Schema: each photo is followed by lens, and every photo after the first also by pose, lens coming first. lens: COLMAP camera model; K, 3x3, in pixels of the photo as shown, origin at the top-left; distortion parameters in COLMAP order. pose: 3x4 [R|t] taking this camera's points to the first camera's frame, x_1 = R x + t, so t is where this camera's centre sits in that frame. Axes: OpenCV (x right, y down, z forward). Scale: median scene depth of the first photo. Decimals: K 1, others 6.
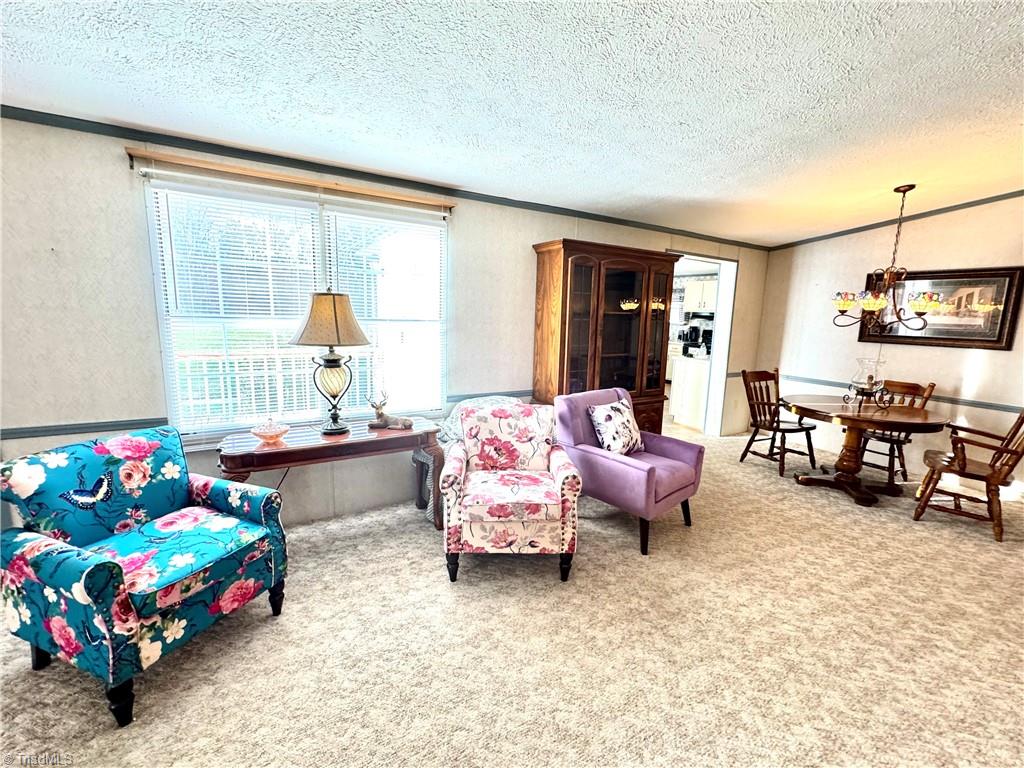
lens RADIAL K [[438.1, 0, 508.7], [0, 438.1, 381.4], [0, 0, 1]] dist [-0.003450, -0.000814]
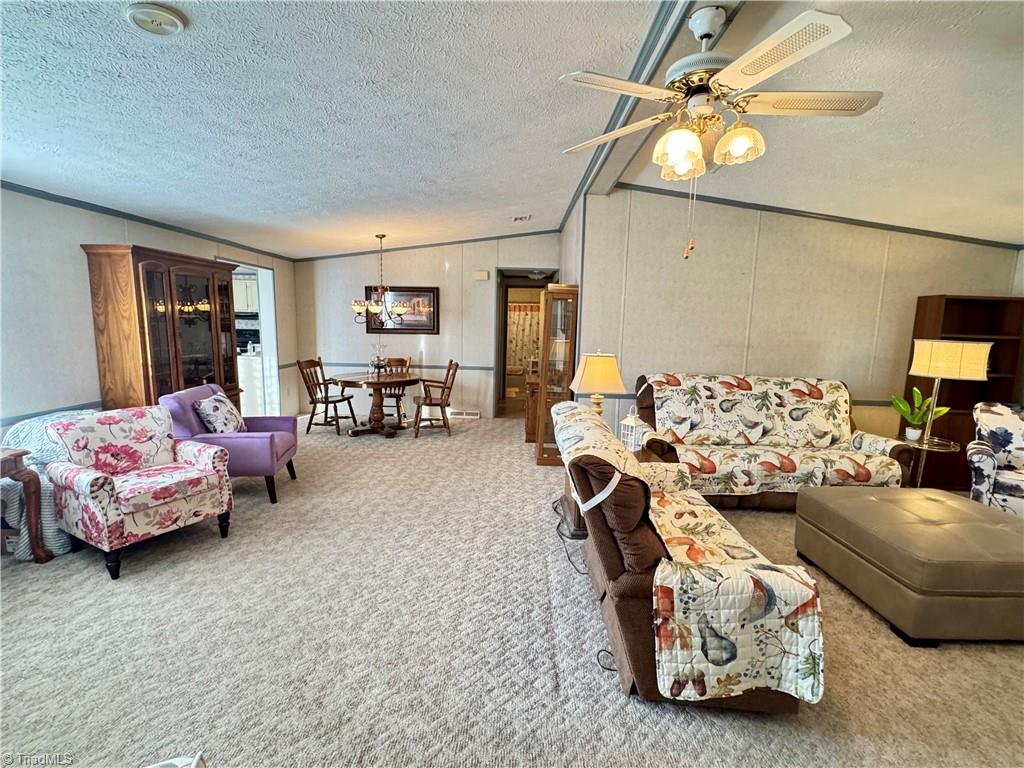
lens RADIAL K [[476.2, 0, 510.0], [0, 476.2, 382.0], [0, 0, 1]] dist [-0.002916, 0.000714]
pose [[0.534494, -0.128514, 0.835344, -0.376363], [0.130681, 0.989052, 0.068545, 0.028719], [-0.835008, 0.072527, 0.545437, -0.317276]]
